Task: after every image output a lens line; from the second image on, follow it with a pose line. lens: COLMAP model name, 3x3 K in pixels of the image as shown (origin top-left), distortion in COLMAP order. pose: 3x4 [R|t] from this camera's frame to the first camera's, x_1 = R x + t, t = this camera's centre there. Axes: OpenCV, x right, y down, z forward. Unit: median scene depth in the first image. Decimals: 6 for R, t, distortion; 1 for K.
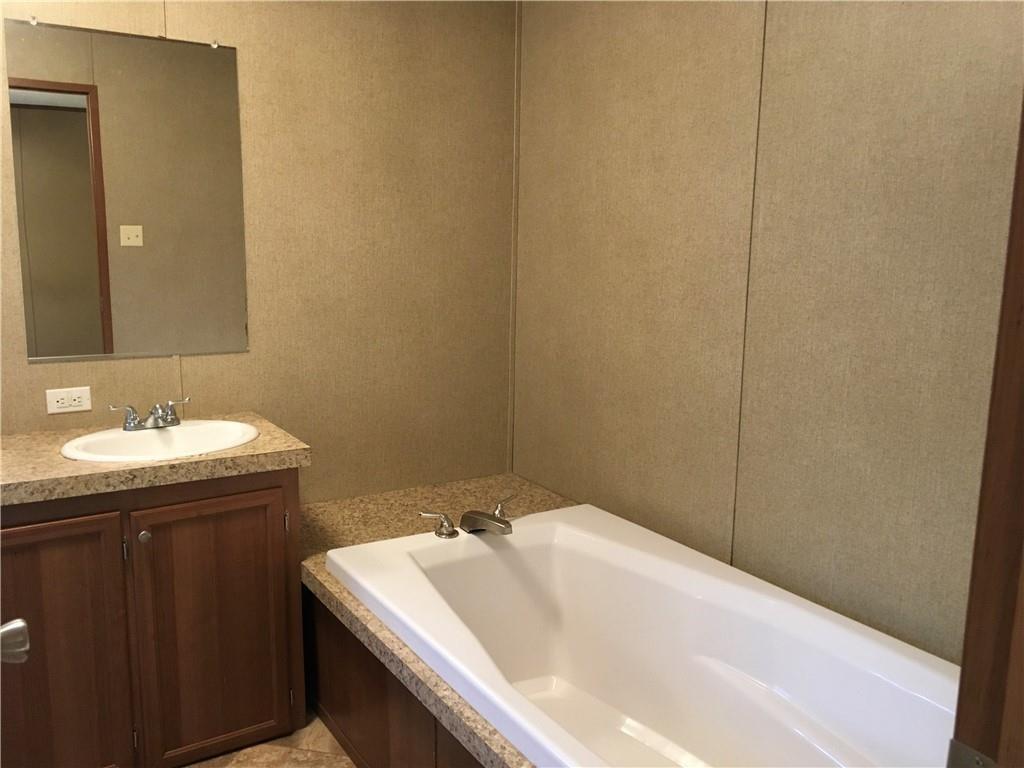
lens RADIAL K [[879.4, 0, 512.5], [0, 879.4, 382.2], [0, 0, 1]] dist [0.055027, -0.006764]
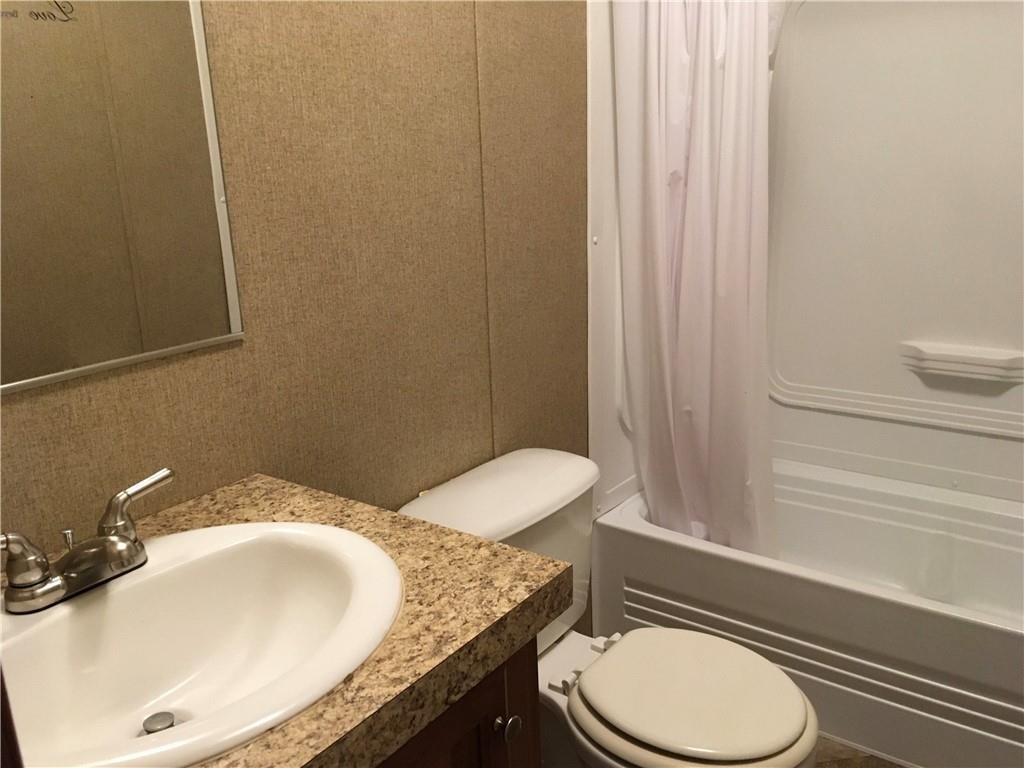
lens RADIAL K [[879.4, 0, 512.5], [0, 879.4, 383.3], [0, 0, 1]] dist [0.055027, -0.006764]
pose [[-0.381888, -0.250480, 0.889619, -0.443972], [0.175840, 0.925299, 0.336009, -0.131759], [-0.907327, 0.284749, -0.309316, 1.310849]]
